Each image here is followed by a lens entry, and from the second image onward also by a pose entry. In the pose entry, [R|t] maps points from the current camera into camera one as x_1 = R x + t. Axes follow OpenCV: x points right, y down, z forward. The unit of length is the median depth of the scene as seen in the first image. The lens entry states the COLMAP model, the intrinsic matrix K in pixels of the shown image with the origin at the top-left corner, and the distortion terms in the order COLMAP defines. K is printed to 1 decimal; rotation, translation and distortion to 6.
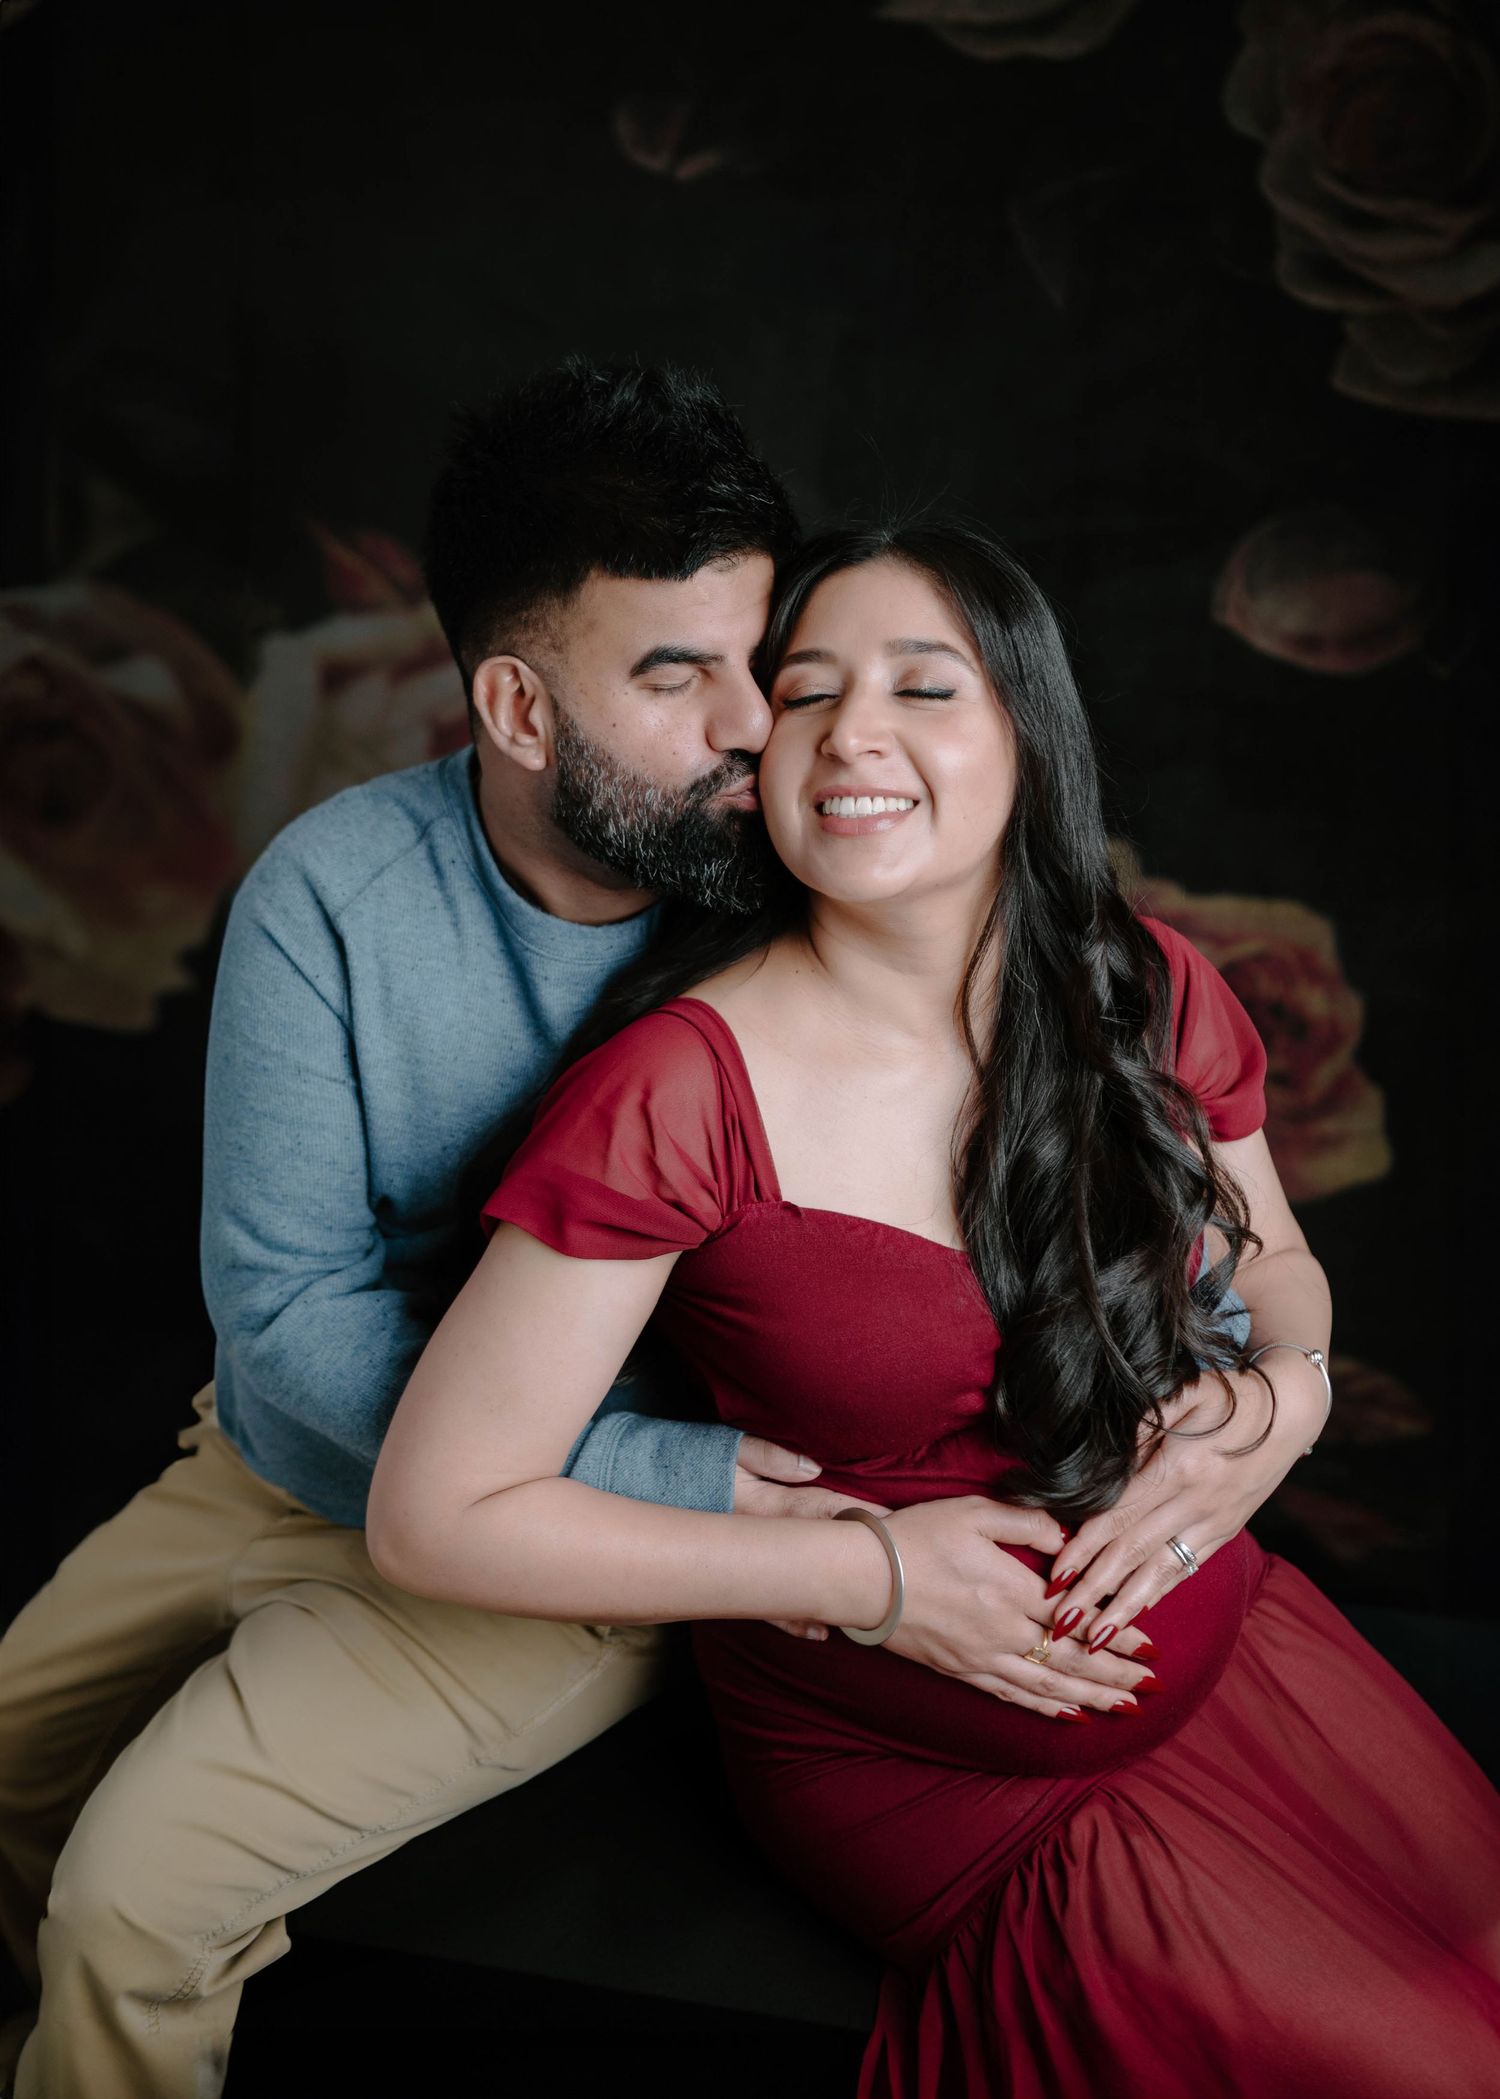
lens RADIAL K [[2307.0, 0, 699.0], [0, 2307.0, 1049.6], [0, 0, 1]] dist [-0.002752, 0.018248]
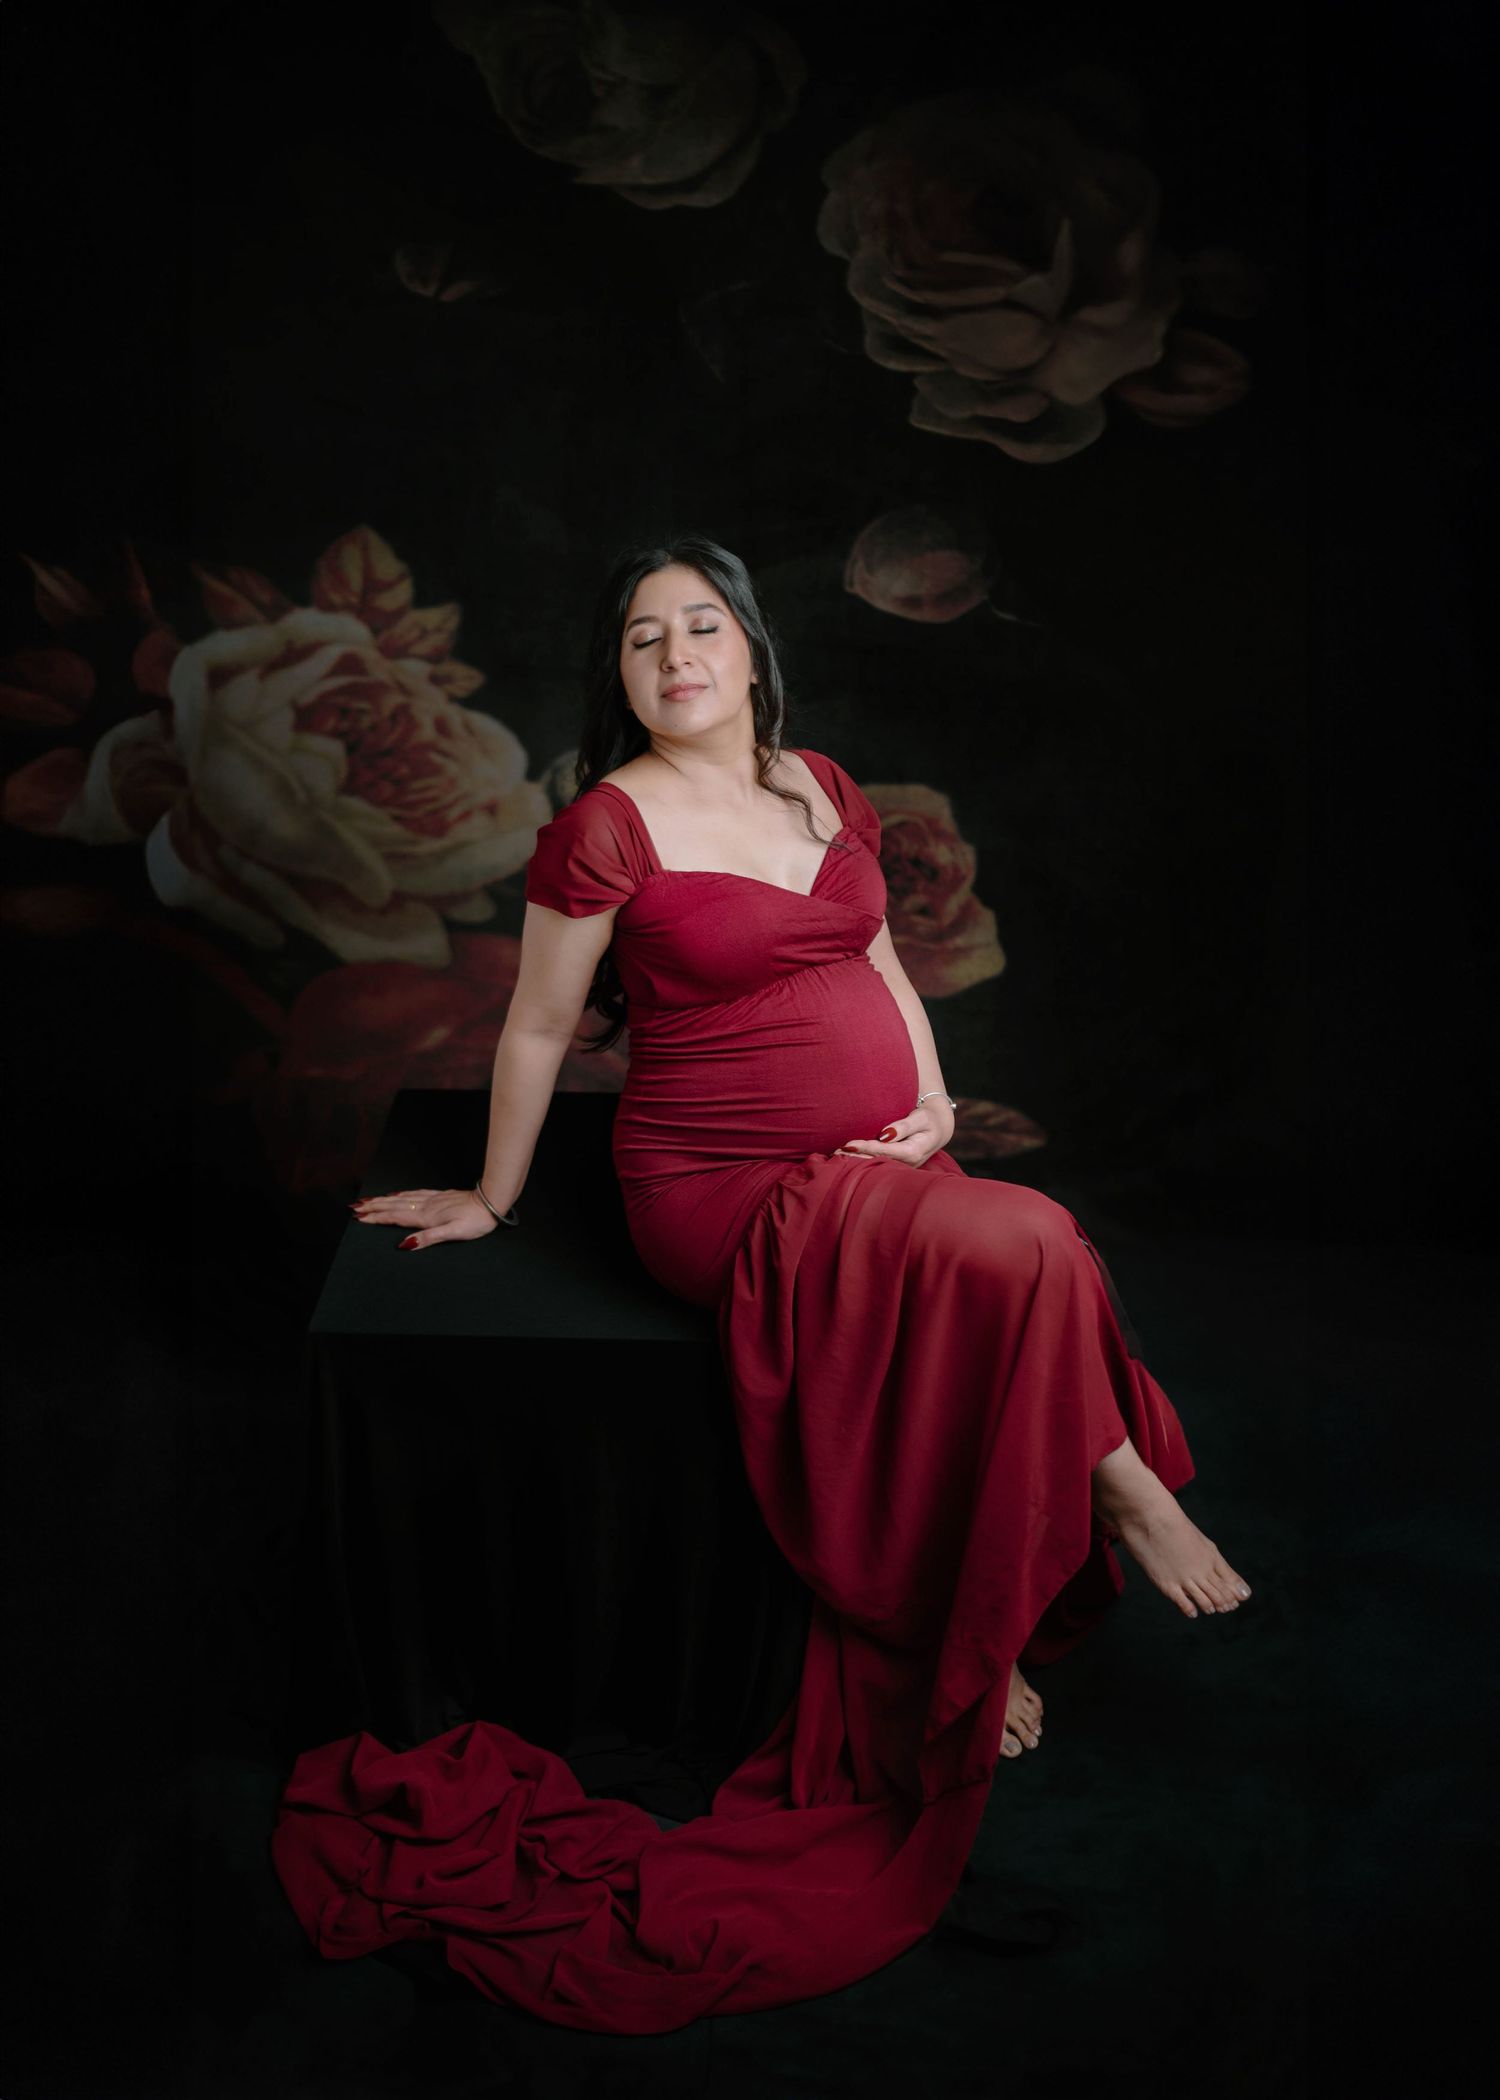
lens RADIAL K [[2079.1, 0, 750.0], [0, 2079.1, 1050.0], [0, 0, 1]] dist [0.009457, 0.016624]
pose [[0.983884, -0.101027, 0.147535, -0.057247], [0.097613, 0.994766, 0.030220, 0.054439], [-0.149816, -0.015332, 0.988595, -0.282123]]
